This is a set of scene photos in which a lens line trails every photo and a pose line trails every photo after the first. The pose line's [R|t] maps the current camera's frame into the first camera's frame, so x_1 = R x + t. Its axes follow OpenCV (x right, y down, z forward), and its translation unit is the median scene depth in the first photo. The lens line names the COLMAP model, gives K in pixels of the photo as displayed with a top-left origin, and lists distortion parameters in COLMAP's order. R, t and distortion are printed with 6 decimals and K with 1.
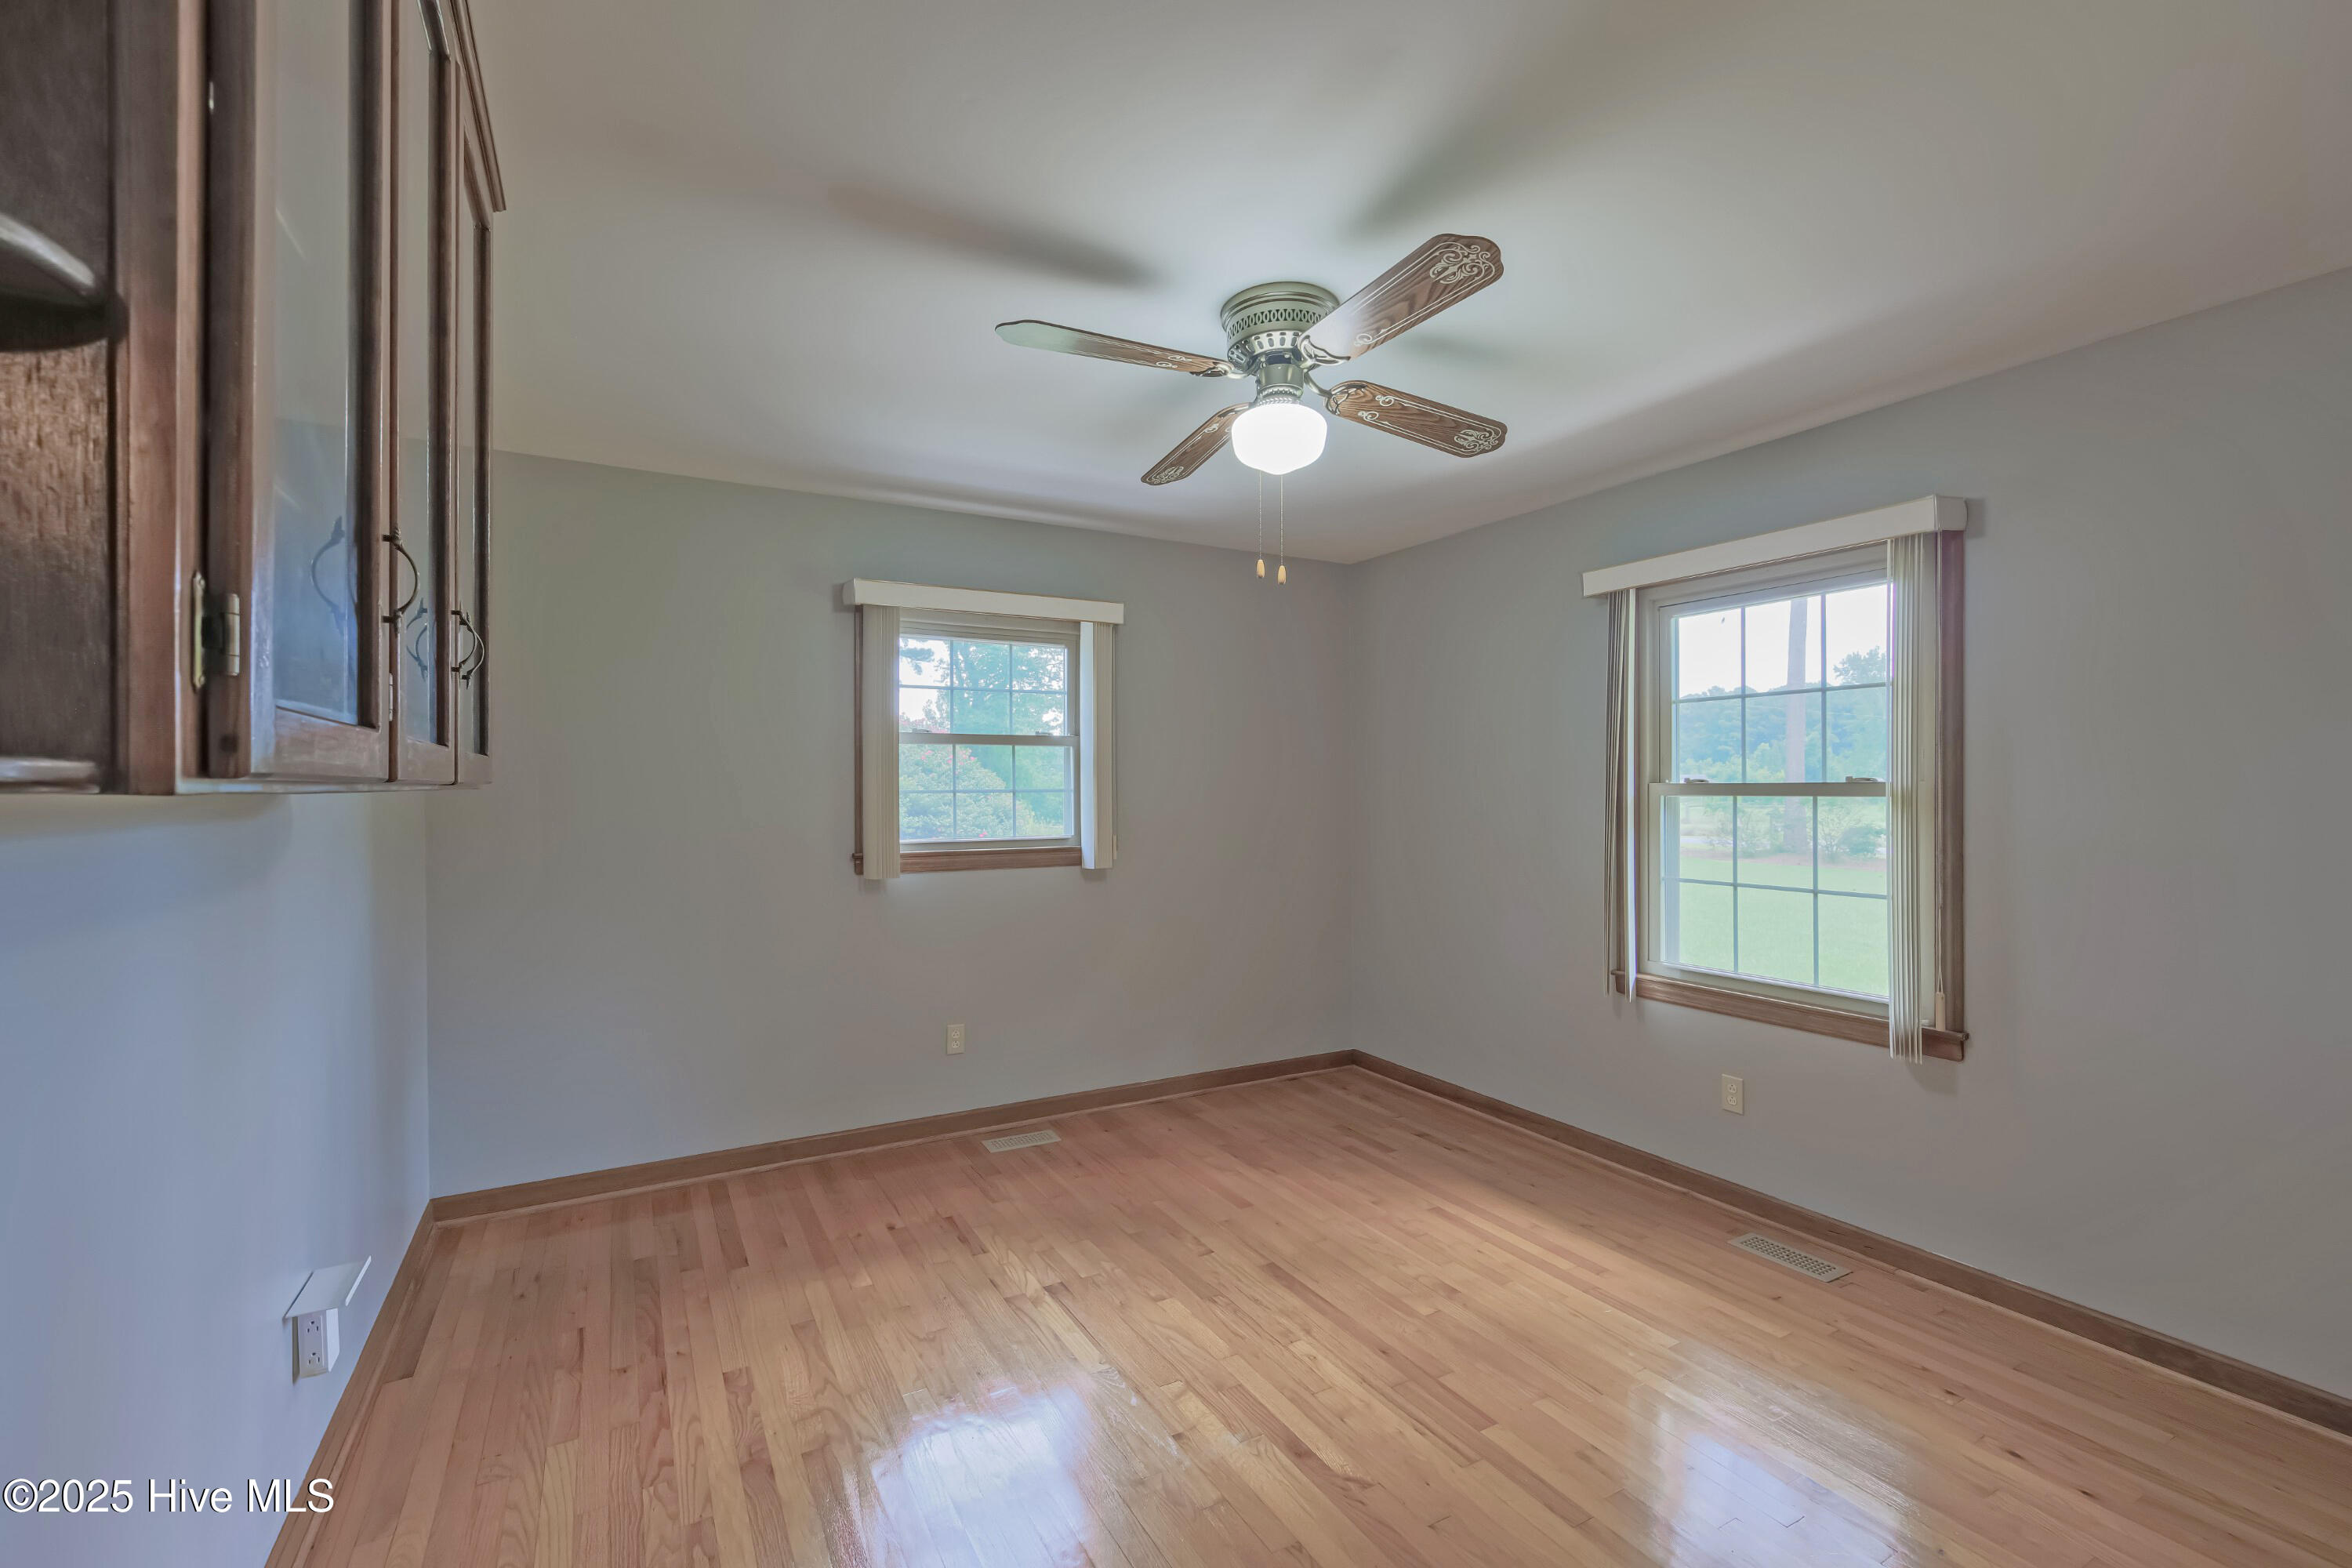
lens RADIAL K [[995.6, 0, 1196.7], [0, 995.6, 788.2], [0, 0, 1]] dist [0.003168, 0.000270]
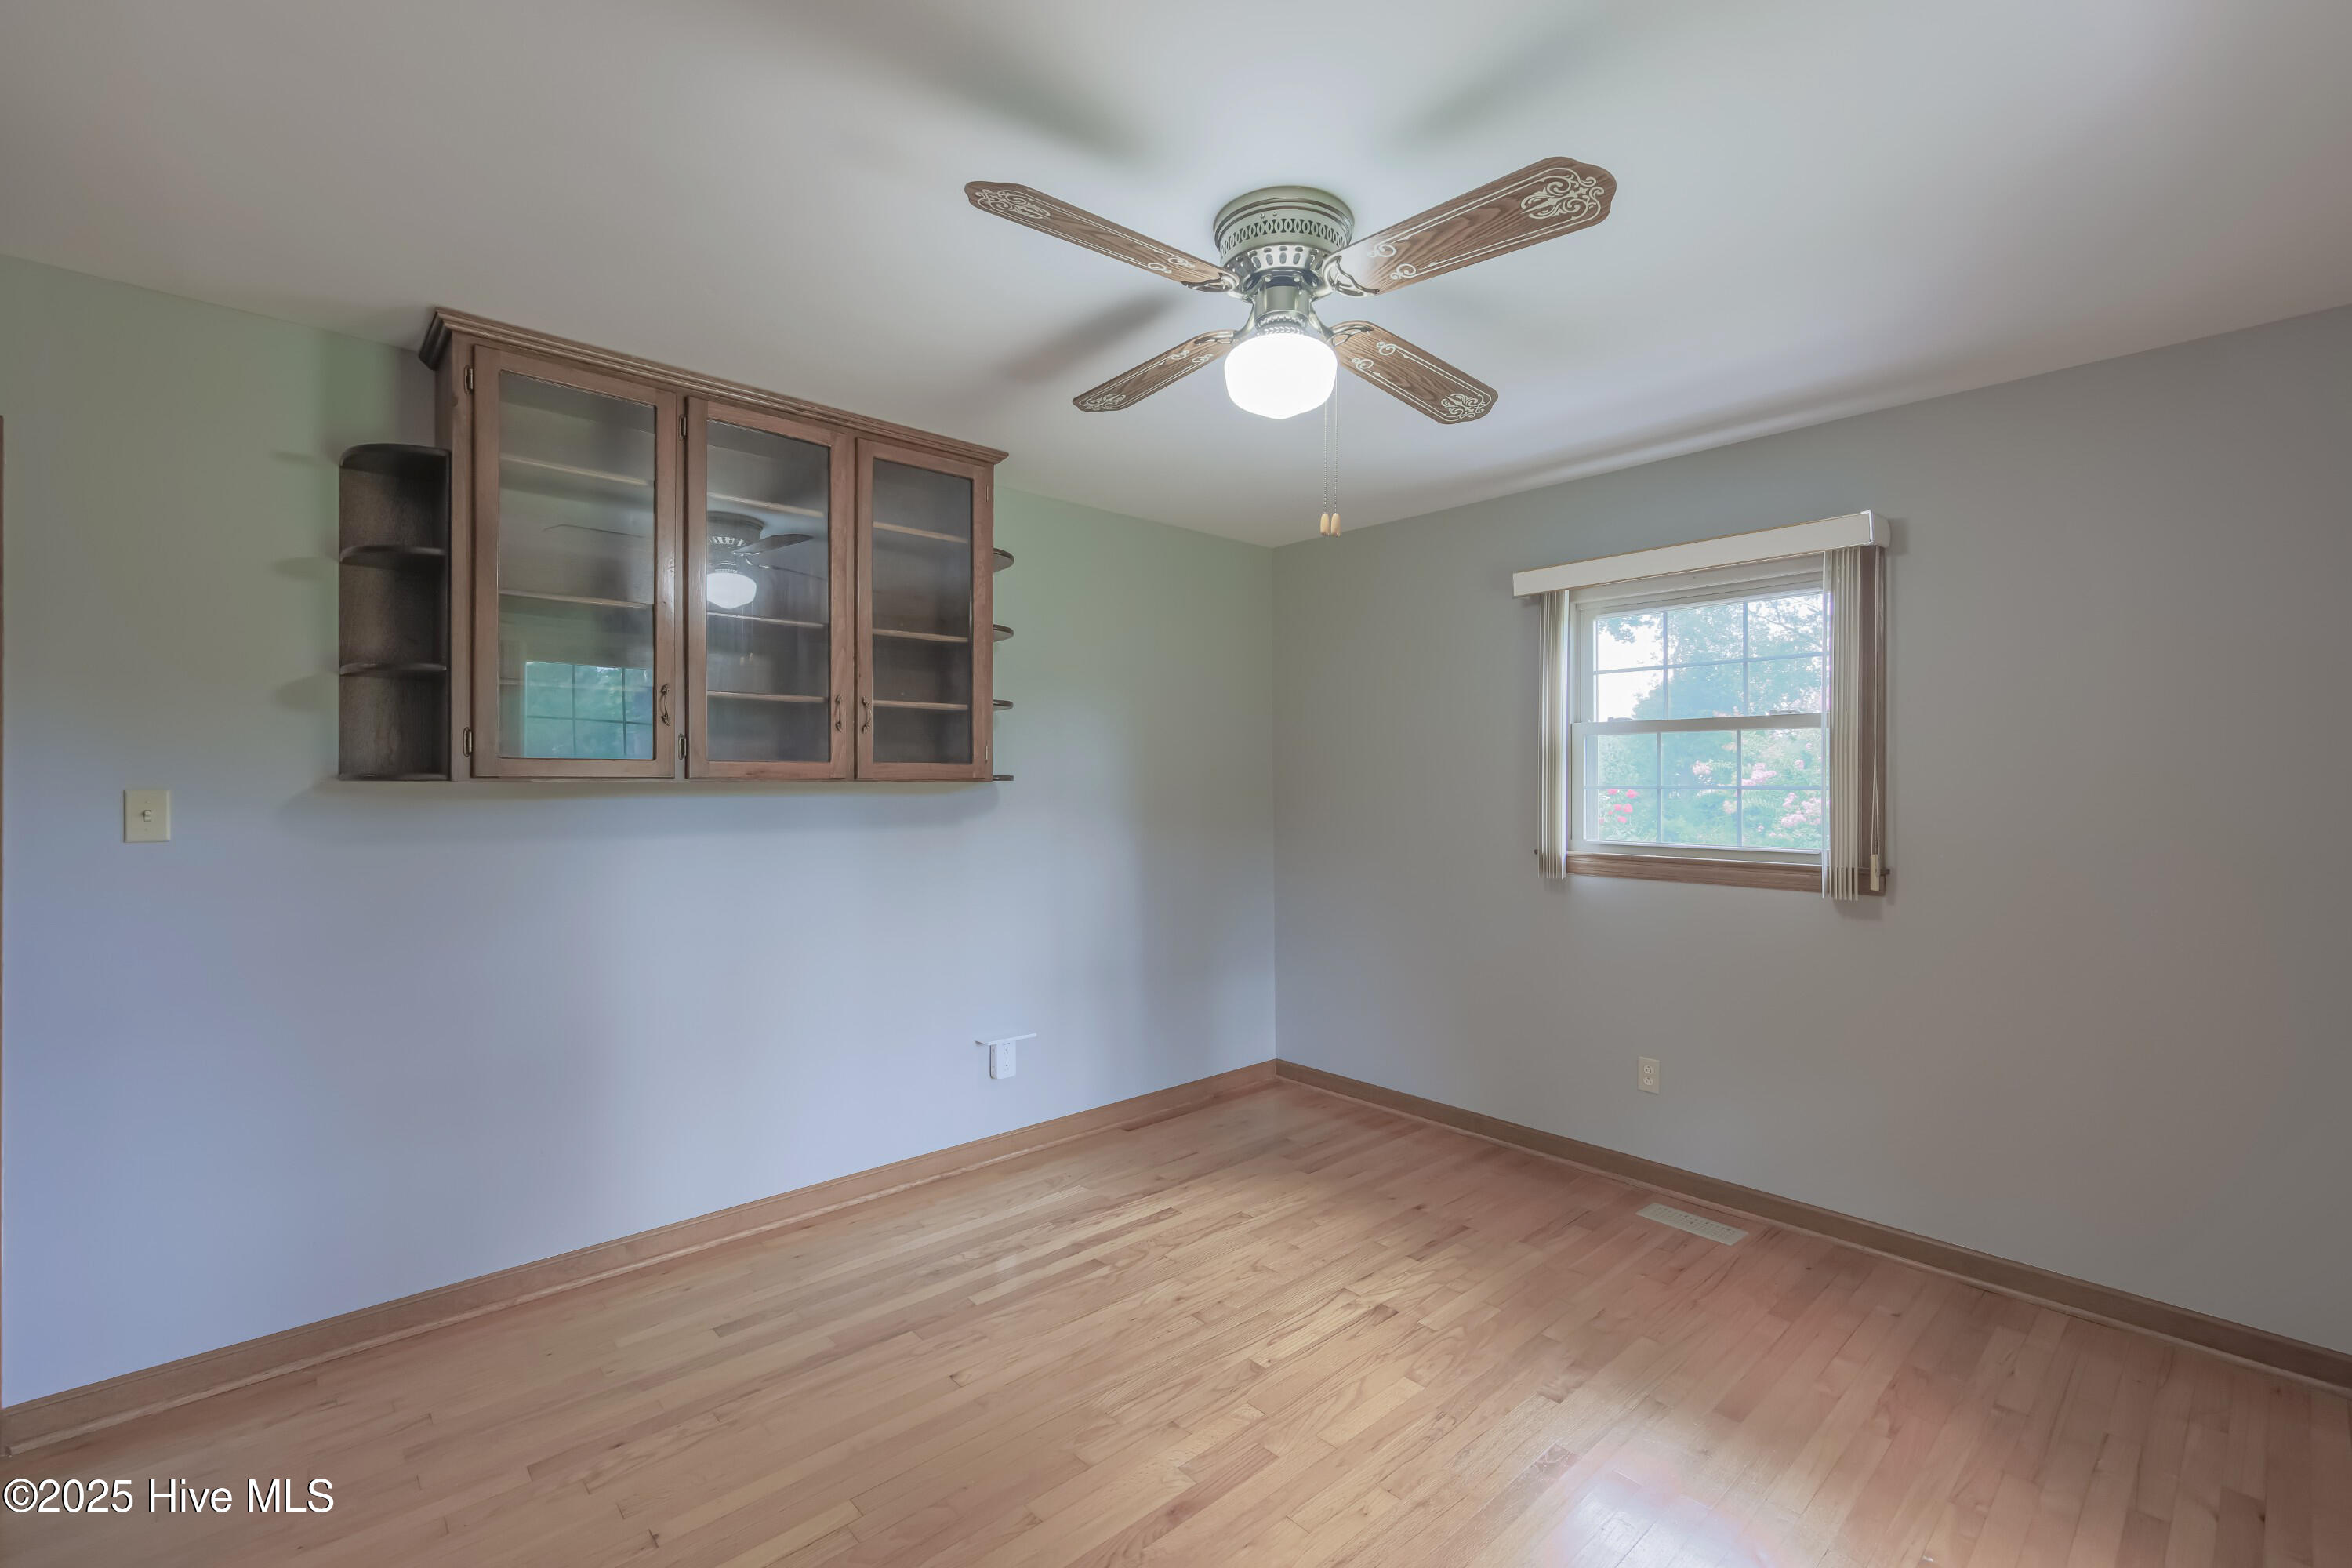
lens RADIAL K [[995.6, 0, 1172.3], [0, 995.6, 783.1], [0, 0, 1]] dist [0.003168, 0.000270]
pose [[0.230003, 0.003734, -0.973183, 0.541931], [-0.003791, 0.999988, 0.002941, -0.002159], [0.973183, 0.003013, 0.230014, 0.430738]]
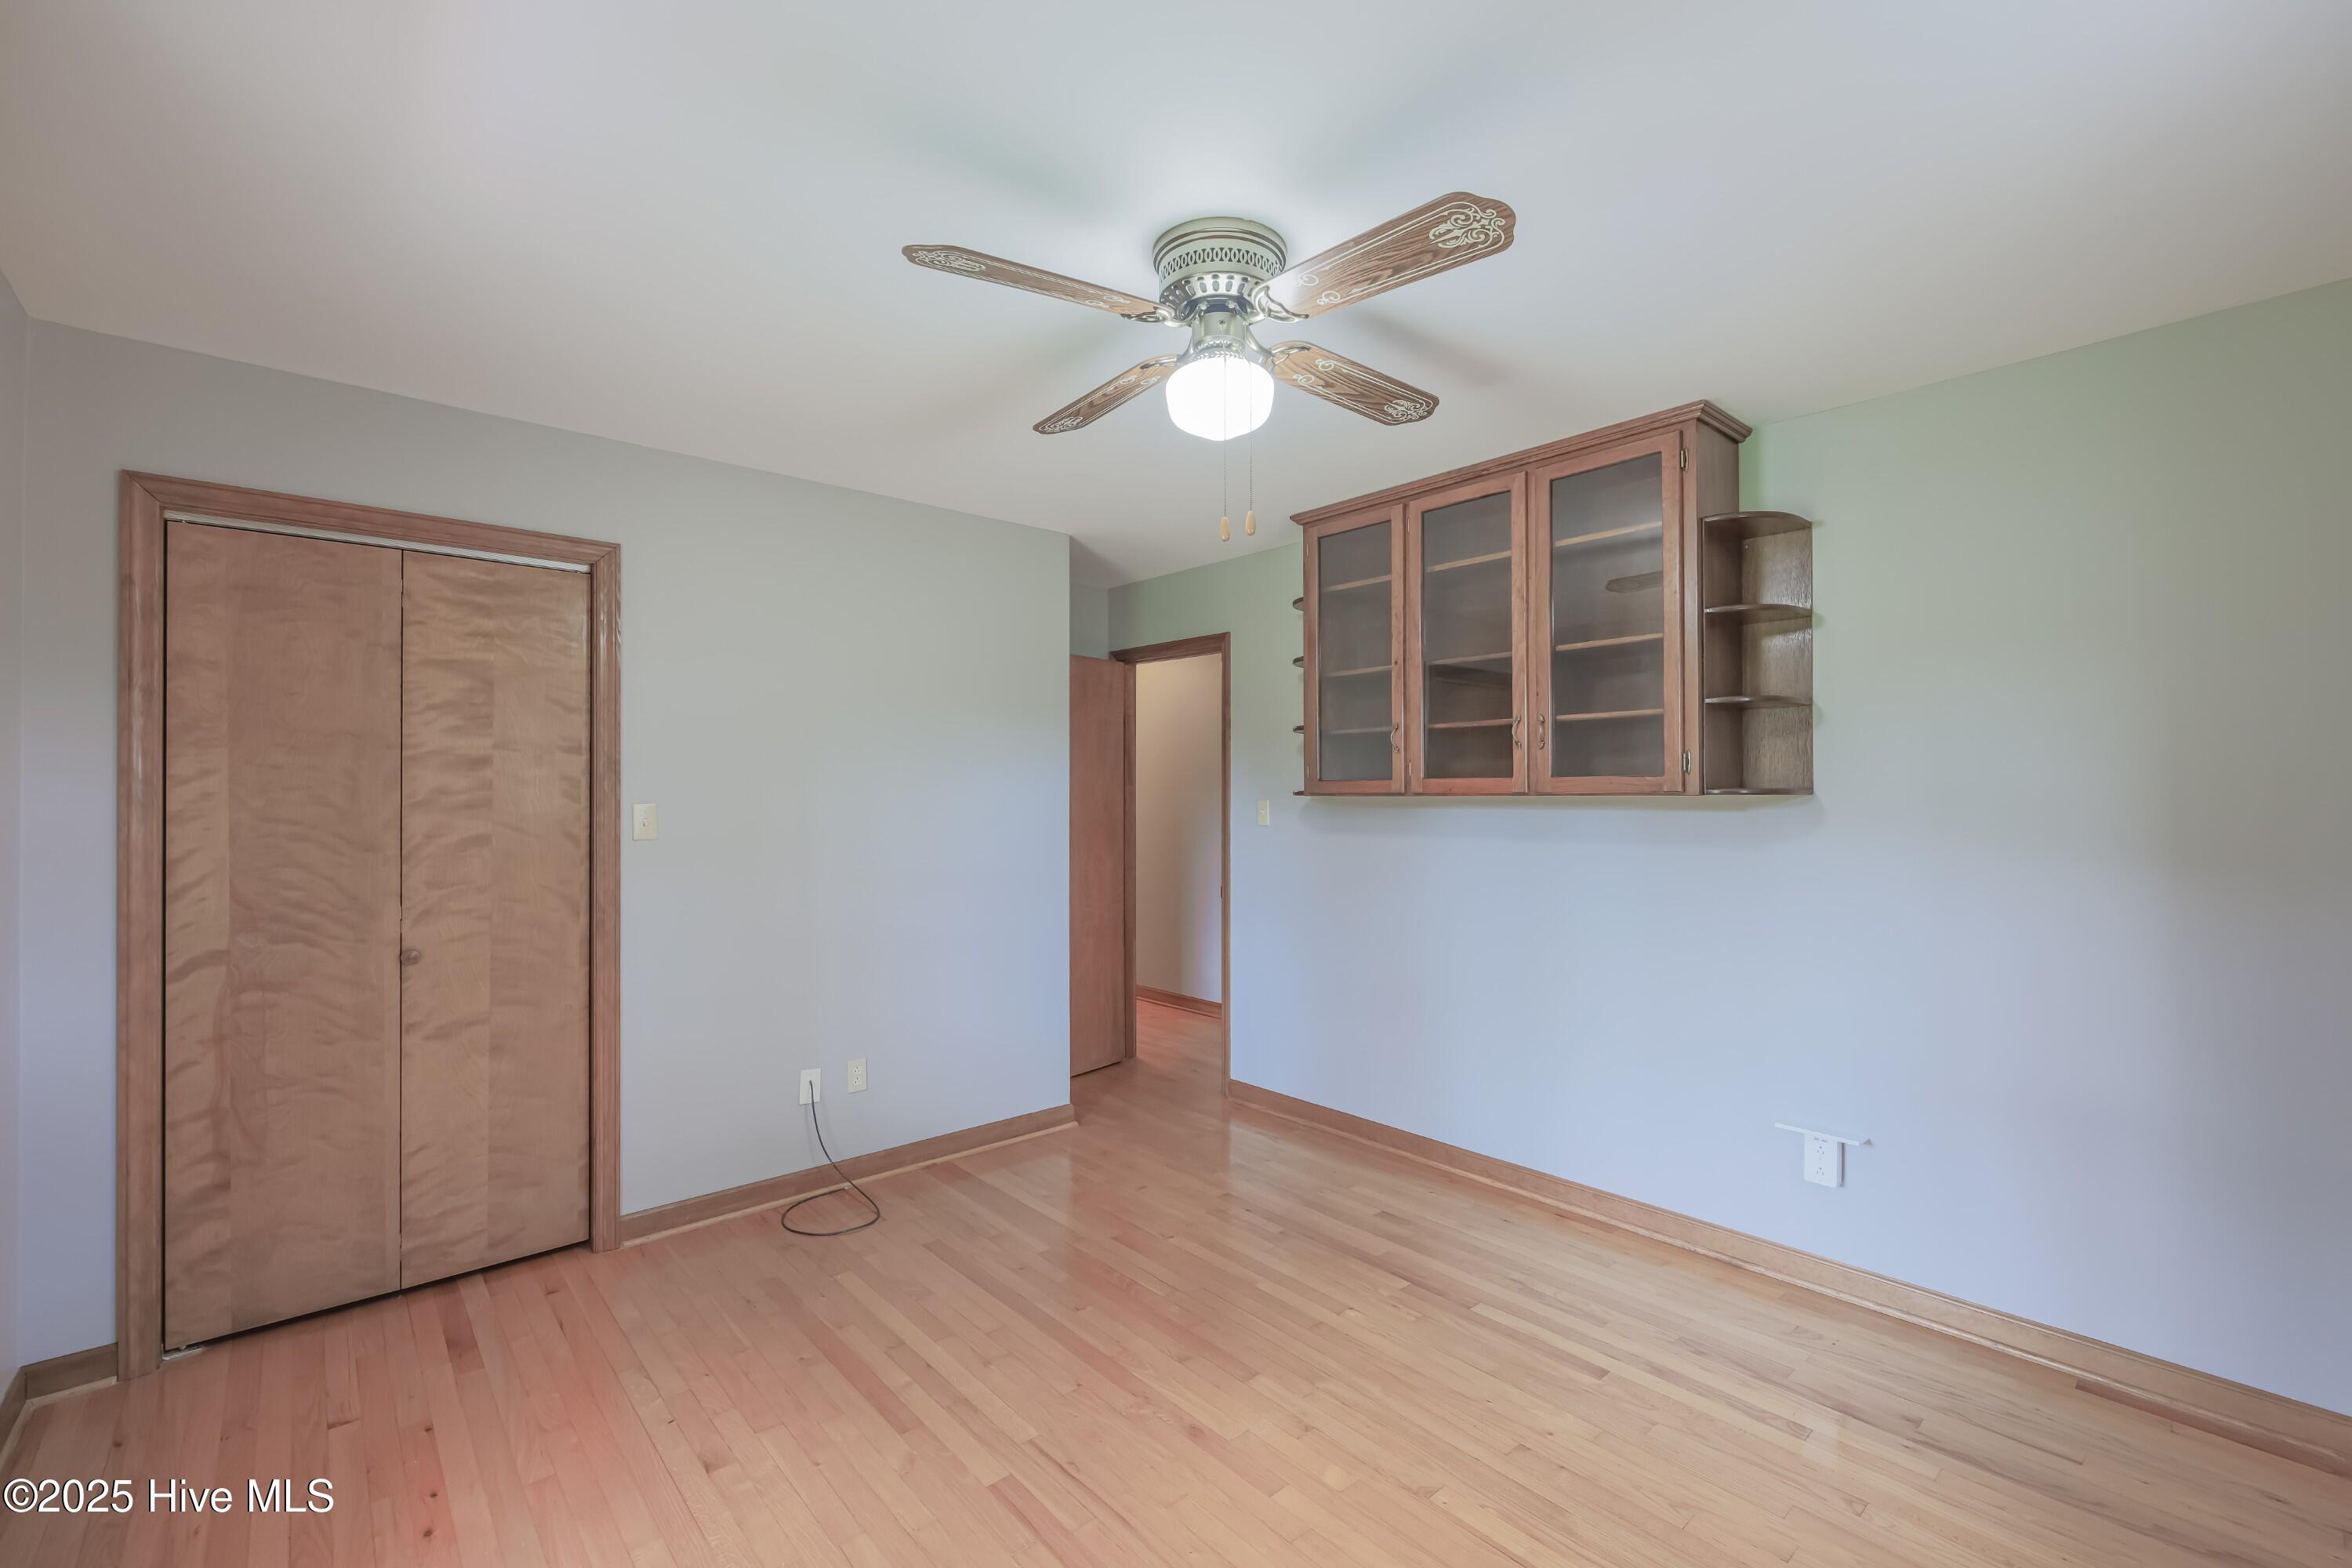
lens RADIAL K [[995.6, 0, 1169.5], [0, 995.6, 789.5], [0, 0, 1]] dist [0.003168, 0.000270]
pose [[-0.976036, 0.002895, -0.217588, 0.194256], [0.003874, 0.999984, -0.004074, -0.002914], [0.217573, -0.004820, -0.976032, 1.111749]]
